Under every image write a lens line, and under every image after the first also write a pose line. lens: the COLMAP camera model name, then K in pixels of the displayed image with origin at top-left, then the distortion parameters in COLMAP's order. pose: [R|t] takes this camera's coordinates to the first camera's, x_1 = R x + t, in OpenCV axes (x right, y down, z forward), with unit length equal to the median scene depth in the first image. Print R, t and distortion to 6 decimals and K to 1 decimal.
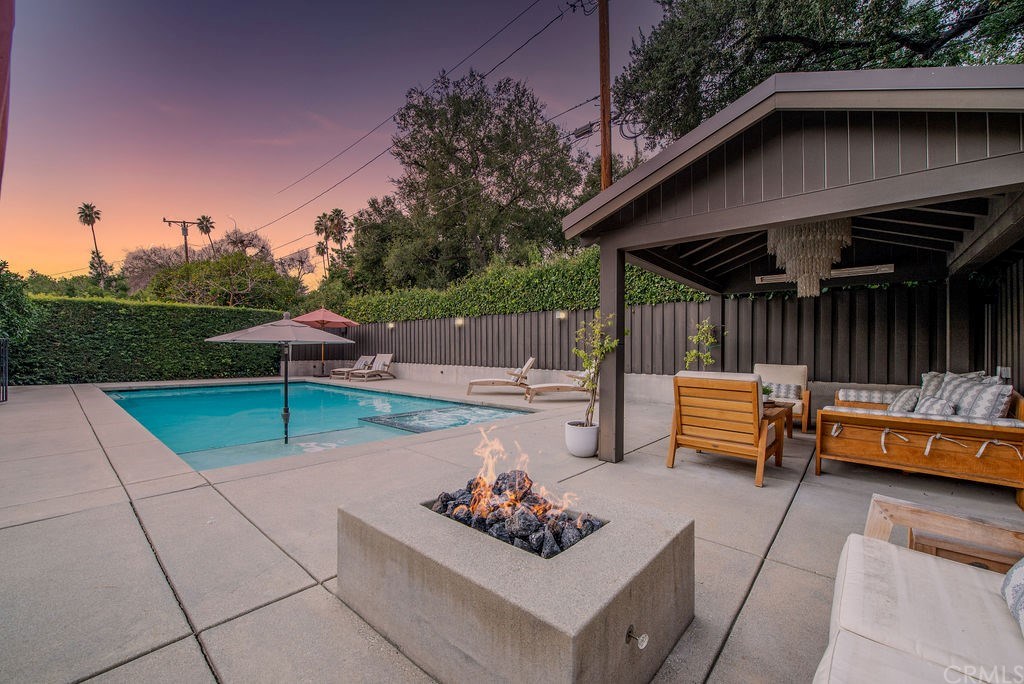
lens RADIAL K [[411.3, 0, 515.1], [0, 411.3, 348.4], [0, 0, 1]] dist [-0.014981, -0.000187]
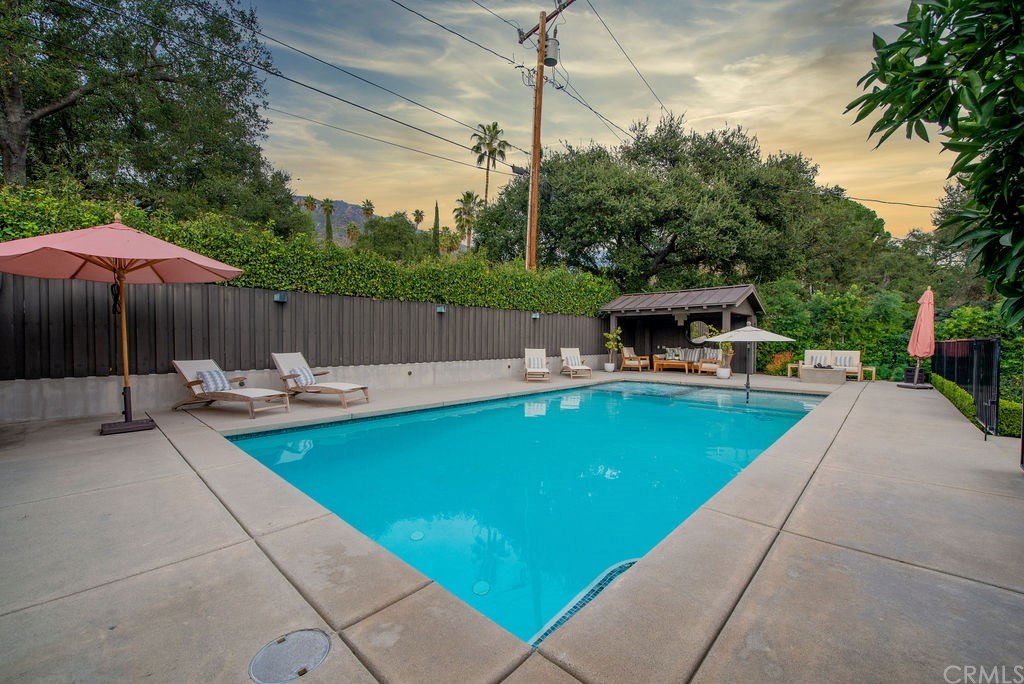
lens RADIAL K [[411.3, 0, 515.1], [0, 411.3, 348.4], [0, 0, 1]] dist [-0.014981, -0.000187]
pose [[0.025148, -0.020841, 0.999466, -1.009687], [0.004318, 0.999776, 0.020739, -0.002350], [-0.999674, 0.003794, 0.025233, 0.850101]]
